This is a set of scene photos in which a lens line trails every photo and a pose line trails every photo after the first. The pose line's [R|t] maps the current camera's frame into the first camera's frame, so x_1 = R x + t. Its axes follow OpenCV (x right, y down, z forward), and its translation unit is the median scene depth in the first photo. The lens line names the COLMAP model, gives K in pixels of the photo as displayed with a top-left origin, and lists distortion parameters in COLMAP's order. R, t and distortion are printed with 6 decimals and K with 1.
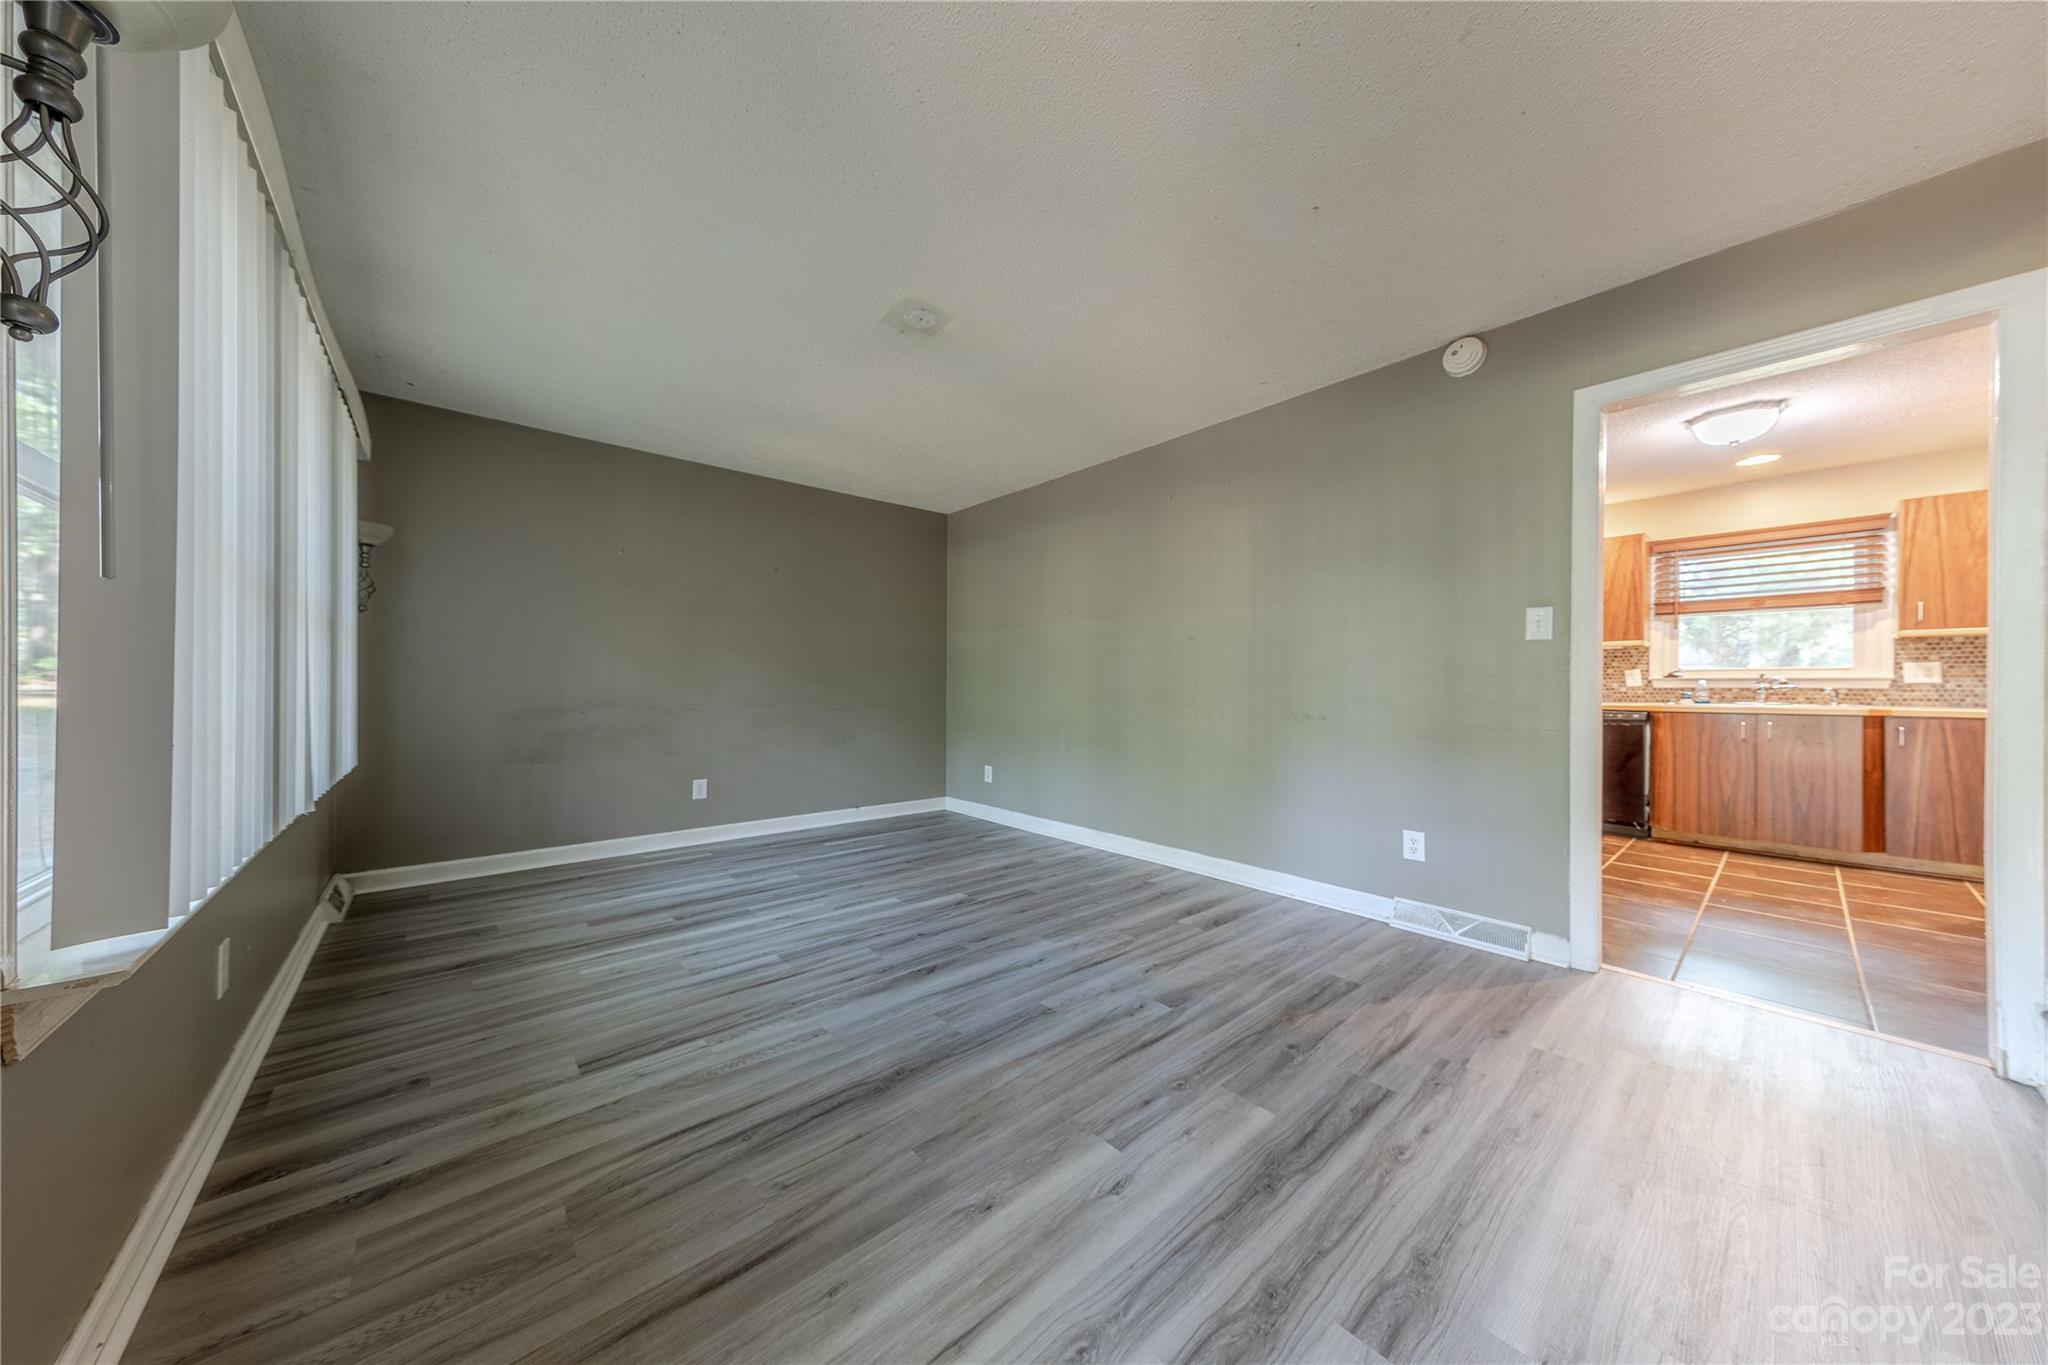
lens RADIAL K [[636.6, 0, 1002.1], [0, 636.6, 687.1], [0, 0, 1]] dist [0.007974, -0.000022]
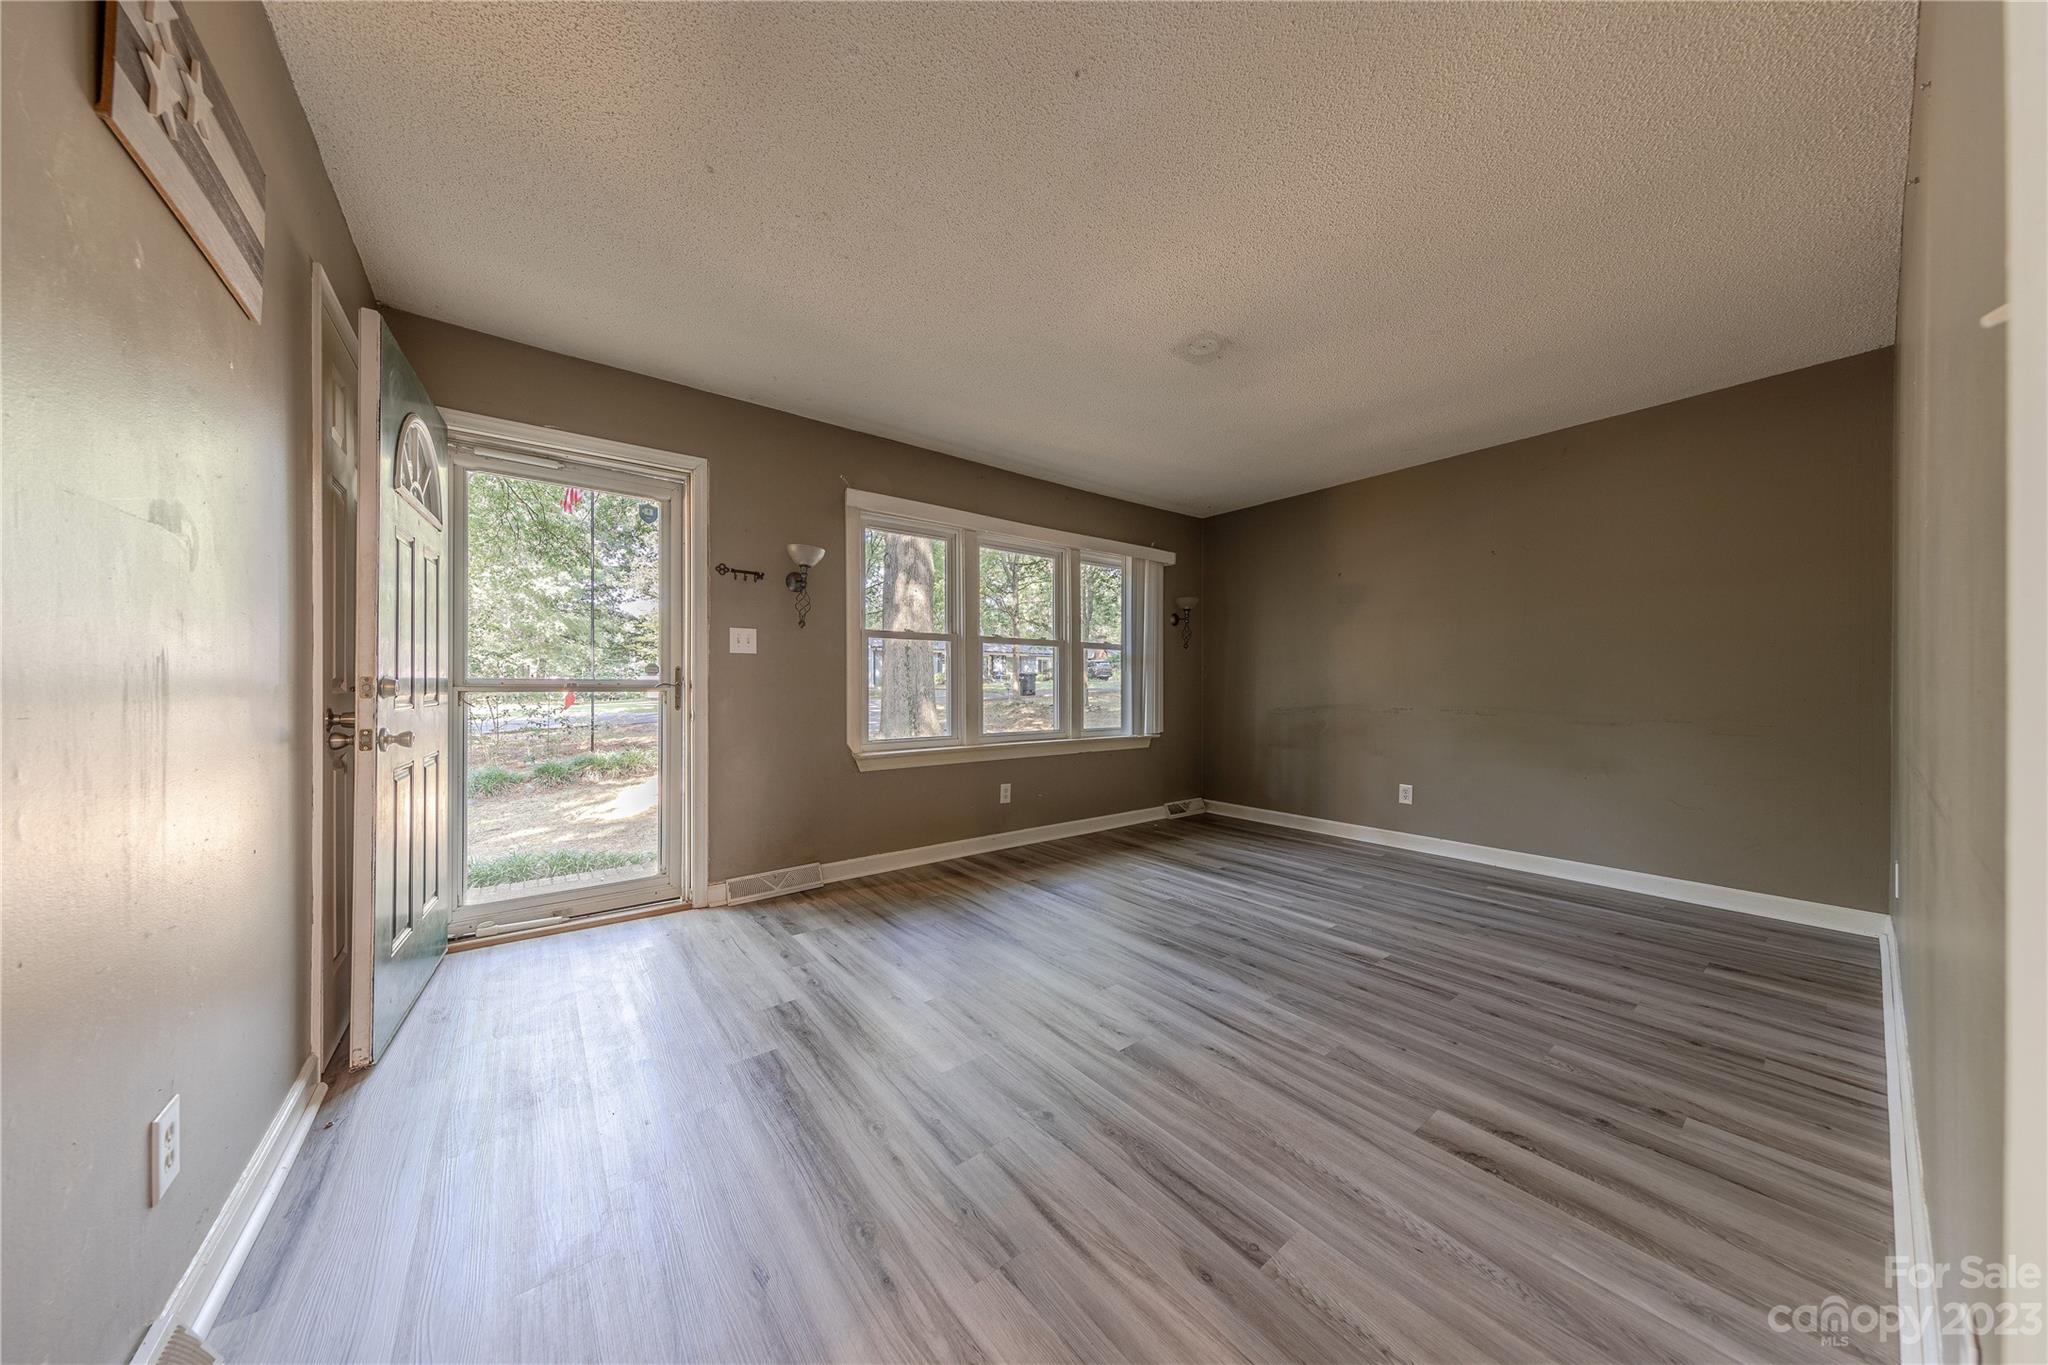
lens RADIAL K [[652.6, 0, 1010.4], [0, 652.6, 686.4], [0, 0, 1]] dist [0.005588, -0.000007]
pose [[-0.039895, -0.002719, -0.999200, 0.876292], [-0.007355, 0.999970, -0.002427, -0.000775], [0.999177, 0.007252, -0.039914, 0.651154]]
